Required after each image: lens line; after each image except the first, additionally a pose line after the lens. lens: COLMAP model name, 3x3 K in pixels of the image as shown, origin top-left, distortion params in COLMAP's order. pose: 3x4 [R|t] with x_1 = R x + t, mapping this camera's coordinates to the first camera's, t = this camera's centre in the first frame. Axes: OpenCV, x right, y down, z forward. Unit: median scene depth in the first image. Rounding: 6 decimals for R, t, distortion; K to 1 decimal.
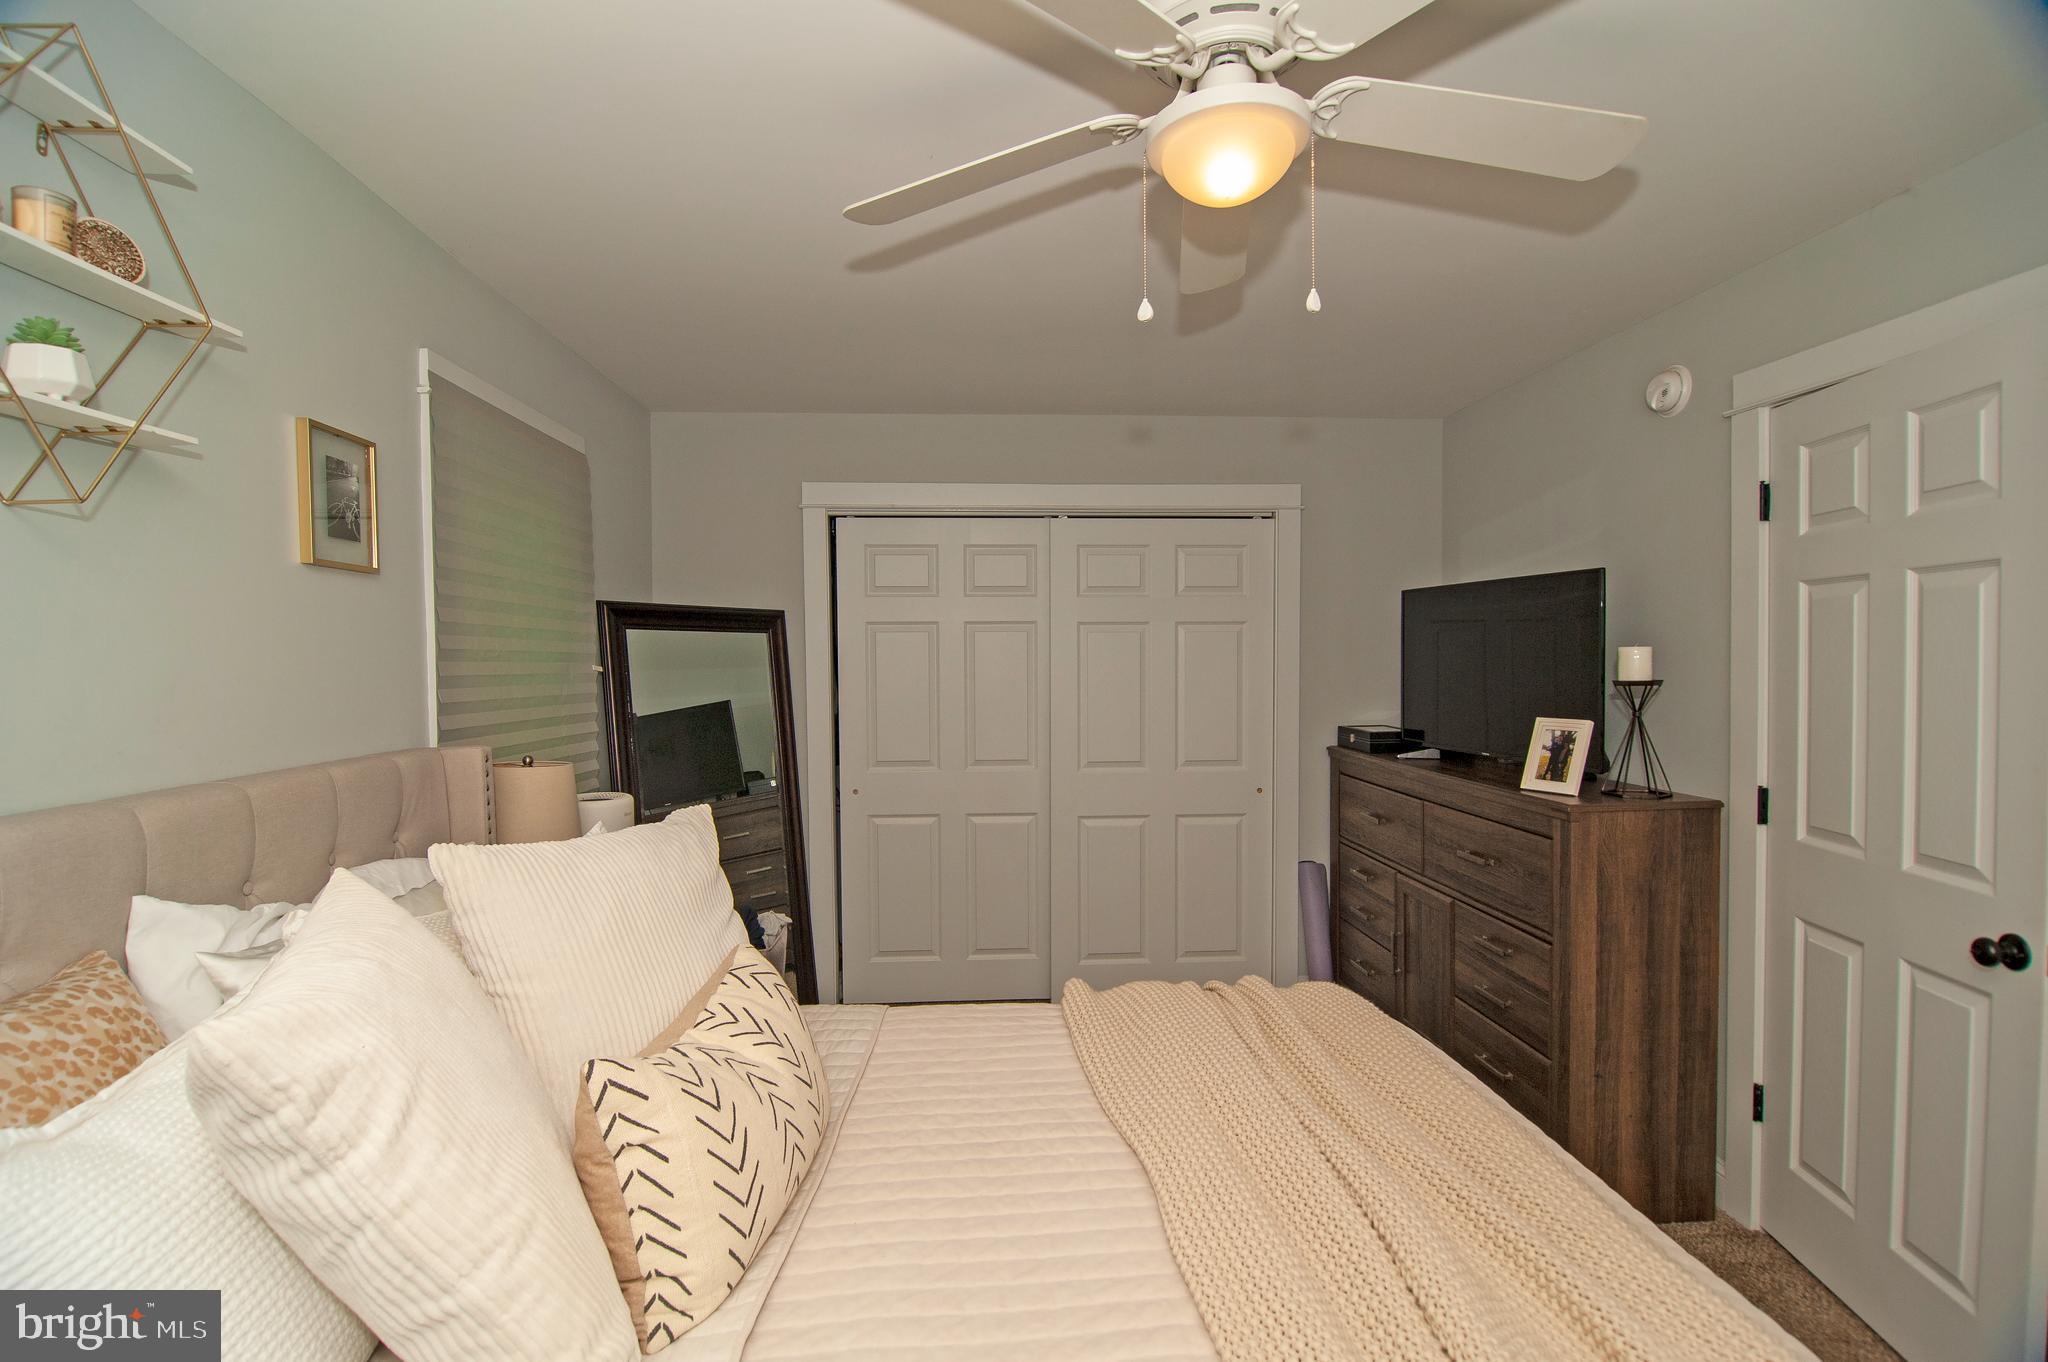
lens RADIAL K [[944.0, 0, 1024.0], [0, 944.0, 681.0], [0, 0, 1]] dist [-0.031556, -0.000207]
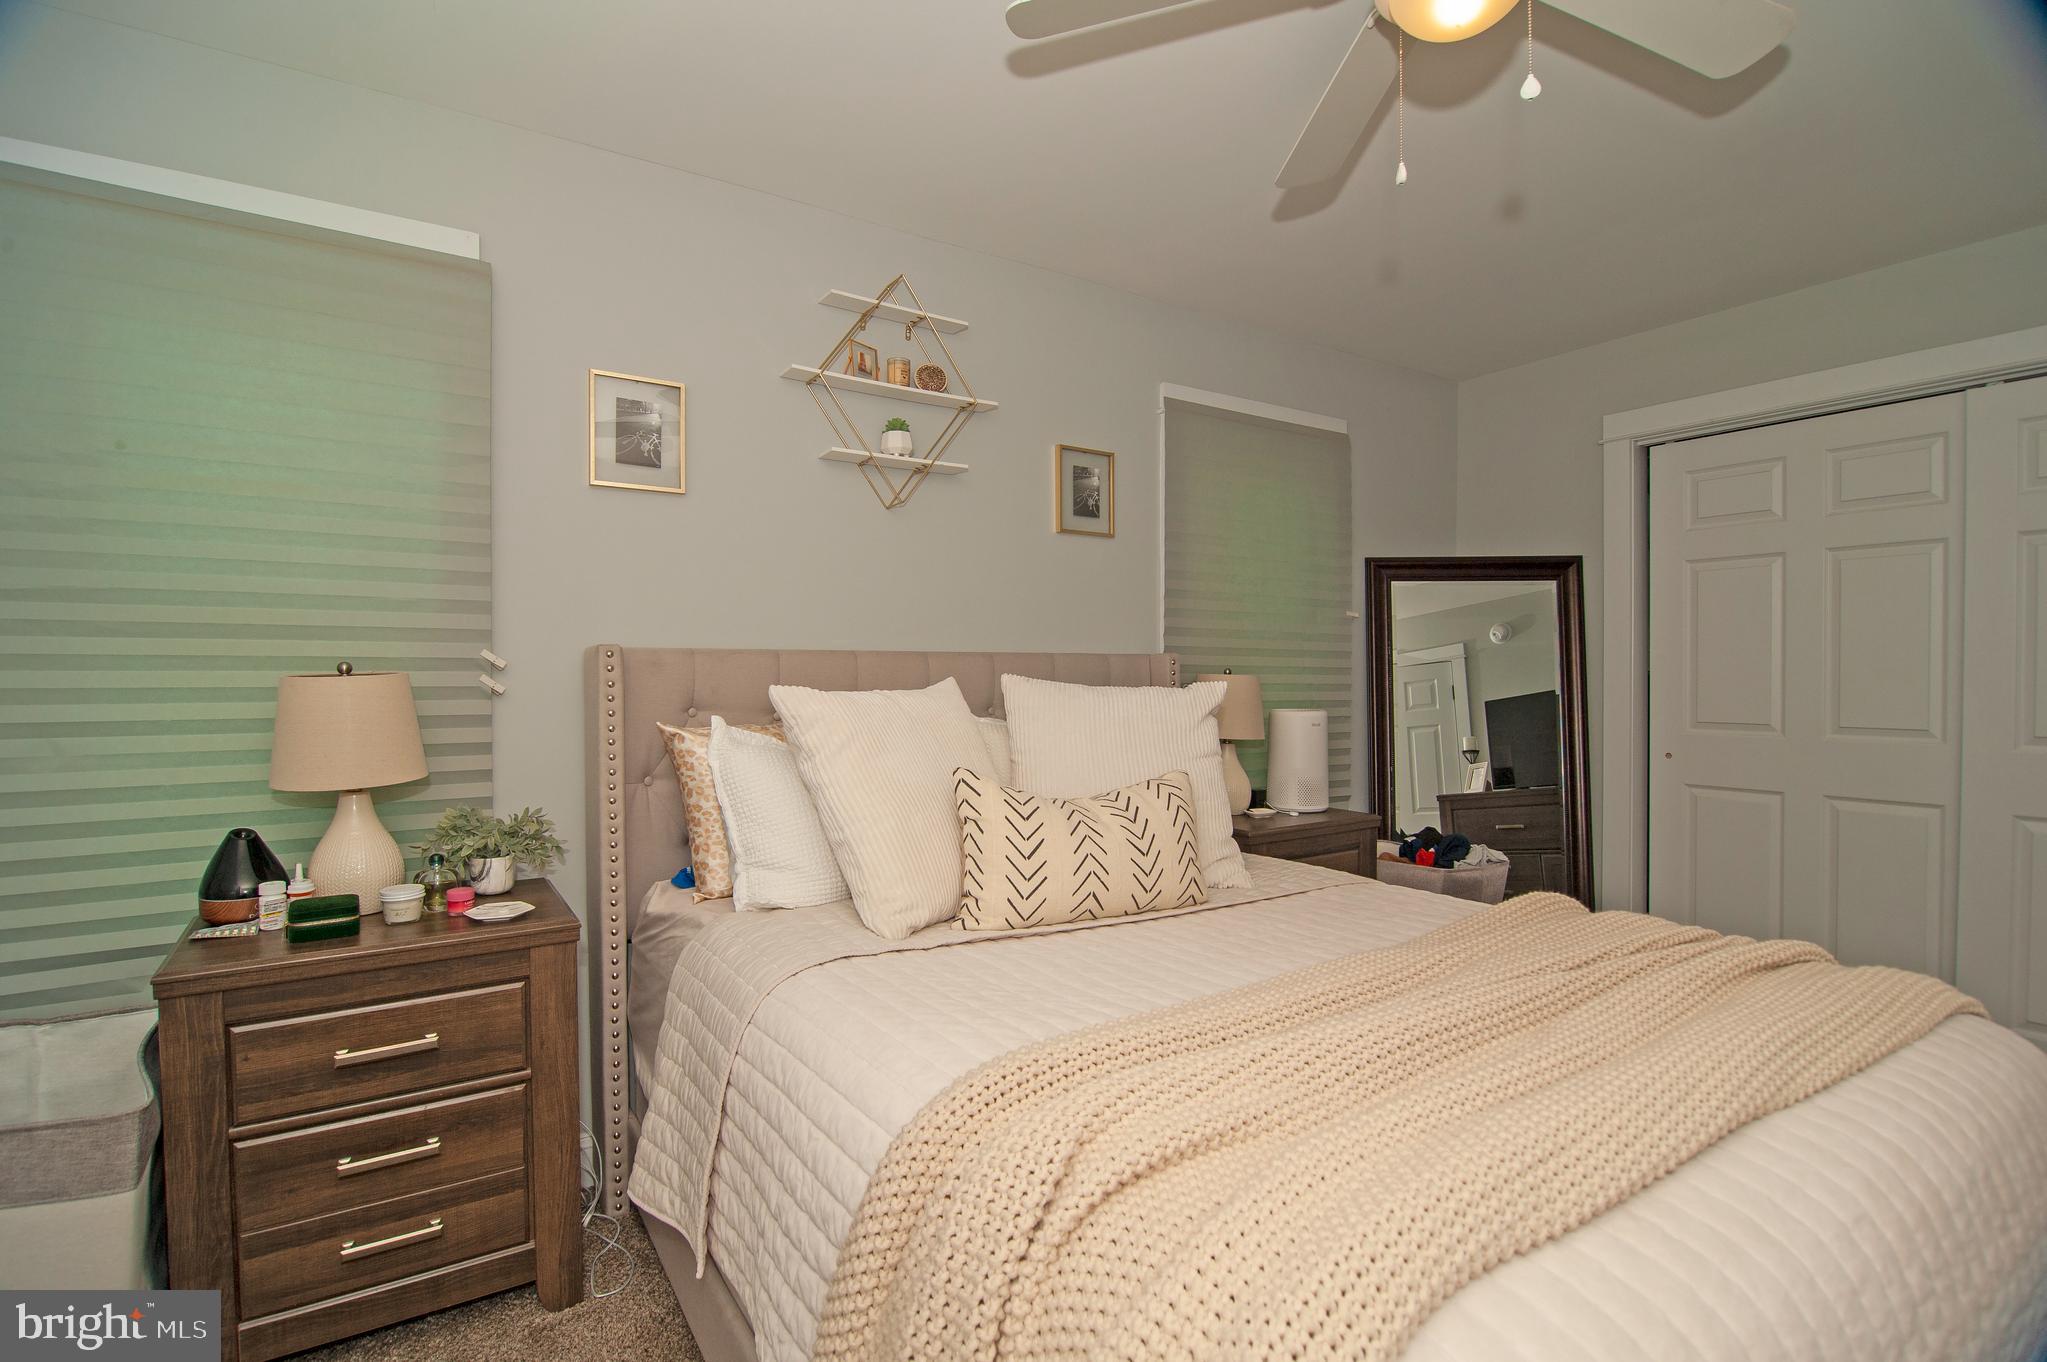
lens RADIAL K [[943.6, 0, 1023.5], [0, 943.6, 681.0], [0, 0, 1]] dist [-0.031556, -0.000207]
pose [[0.493473, 0.011514, -0.869685, 0.603055], [-0.016754, 0.999853, 0.003731, 0.121180], [0.869600, 0.012730, 0.493593, 0.111378]]
